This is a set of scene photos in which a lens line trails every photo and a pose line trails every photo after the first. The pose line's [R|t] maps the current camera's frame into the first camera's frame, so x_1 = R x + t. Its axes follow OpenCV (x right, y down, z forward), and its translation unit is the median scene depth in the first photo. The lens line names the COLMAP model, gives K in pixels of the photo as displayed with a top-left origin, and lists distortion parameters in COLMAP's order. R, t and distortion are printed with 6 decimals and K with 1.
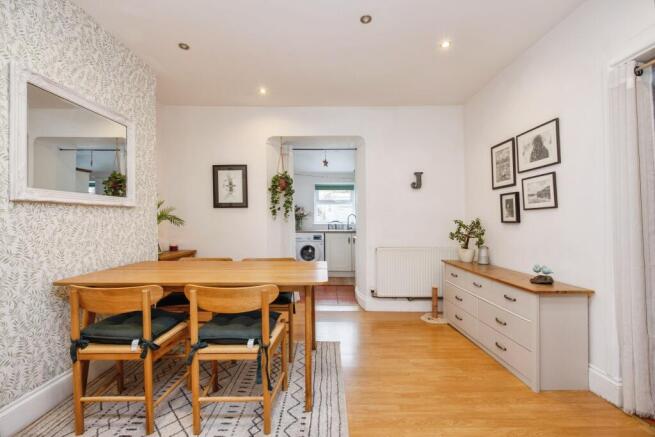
lens RADIAL K [[286.6, 0, 326.3], [0, 286.6, 223.6], [0, 0, 1]] dist [-0.001409, 0.000780]
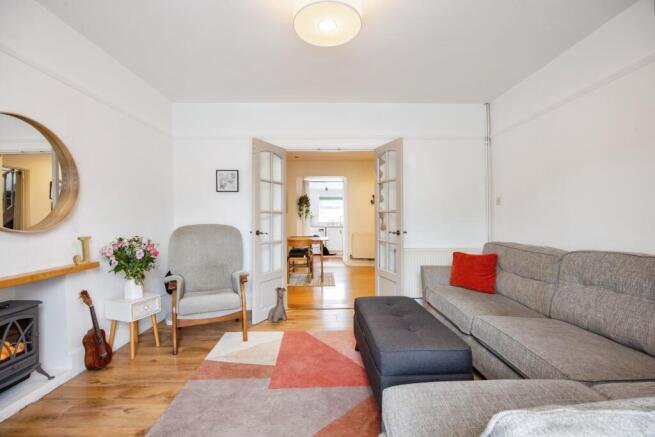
lens RADIAL K [[286.6, 0, 326.5], [0, 286.6, 219.3], [0, 0, 1]] dist [-0.001409, 0.000780]
pose [[0.999985, 0.003211, 0.004329, -0.017252], [-0.003167, 0.999944, -0.010128, 0.007609], [-0.004361, 0.010114, 0.999939, -1.389920]]
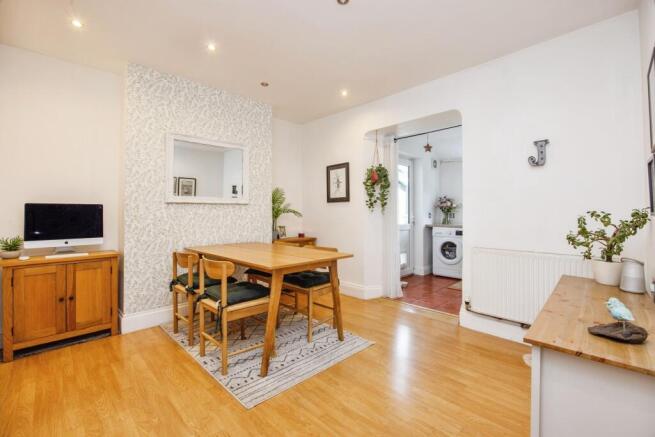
lens RADIAL K [[286.6, 0, 323.9], [0, 286.6, 215.5], [0, 0, 1]] dist [-0.001409, 0.000780]
pose [[0.705057, 0.002430, -0.709146, 0.631772], [-0.007162, 0.999968, -0.003694, 0.003138], [0.709114, 0.007683, 0.705052, 0.239665]]
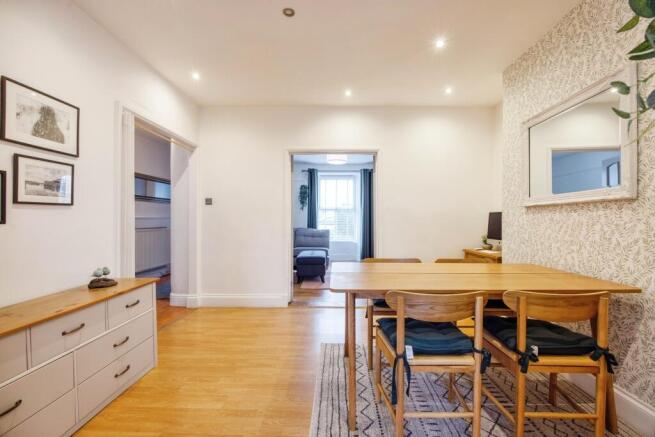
lens RADIAL K [[286.6, 0, 327.3], [0, 286.6, 217.4], [0, 0, 1]] dist [-0.001409, 0.000780]
pose [[-0.998744, 0.001258, 0.050095, -0.023894], [0.001506, 0.999987, 0.004910, -0.020130], [-0.050089, 0.004979, -0.998732, 1.656378]]
